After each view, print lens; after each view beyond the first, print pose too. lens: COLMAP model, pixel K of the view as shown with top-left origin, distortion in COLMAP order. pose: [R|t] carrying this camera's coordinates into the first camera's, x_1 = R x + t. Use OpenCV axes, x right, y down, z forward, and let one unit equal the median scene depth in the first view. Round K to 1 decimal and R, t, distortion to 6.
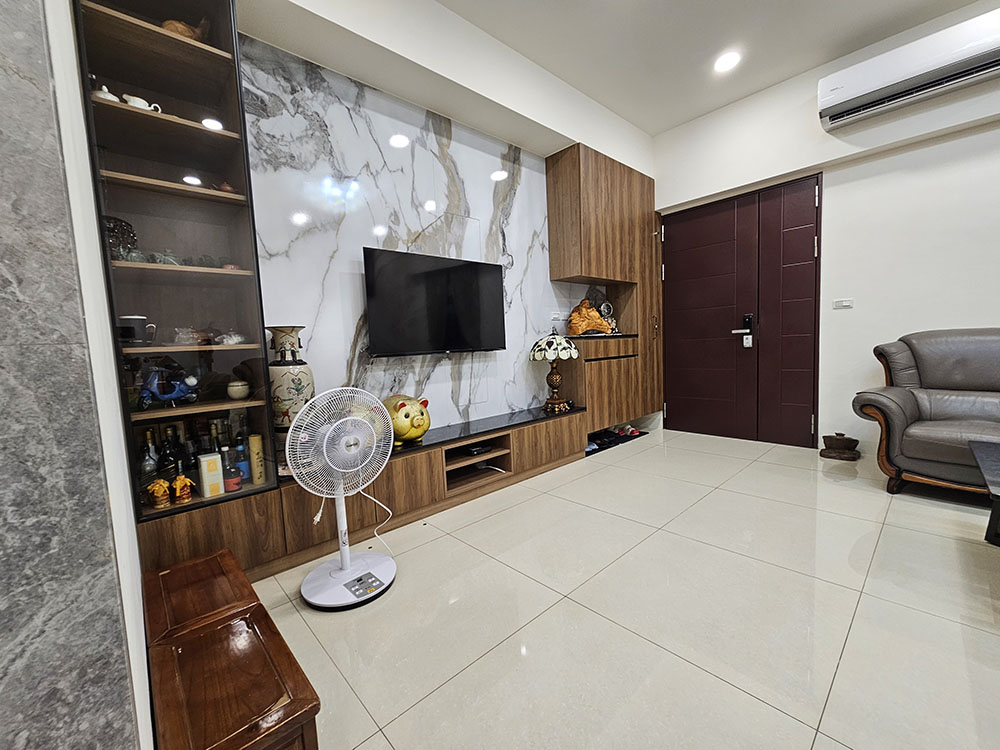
lens RADIAL K [[408.1, 0, 500.7], [0, 408.1, 377.2], [0, 0, 1]] dist [0.002091, -0.000598]
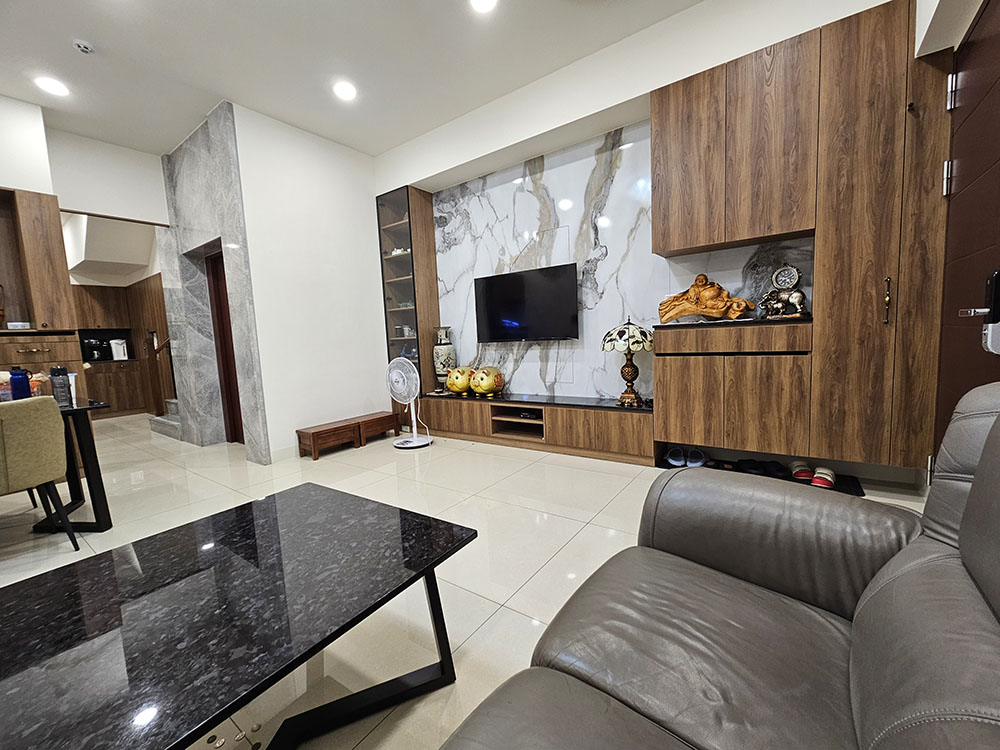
lens RADIAL K [[408.1, 0, 498.6], [0, 408.1, 377.6], [0, 0, 1]] dist [0.002091, -0.000598]
pose [[0.198837, 0.135411, -0.970633, 1.111289], [-0.040773, 0.990694, 0.129857, -0.103166], [0.979184, 0.013755, 0.202507, 0.590011]]
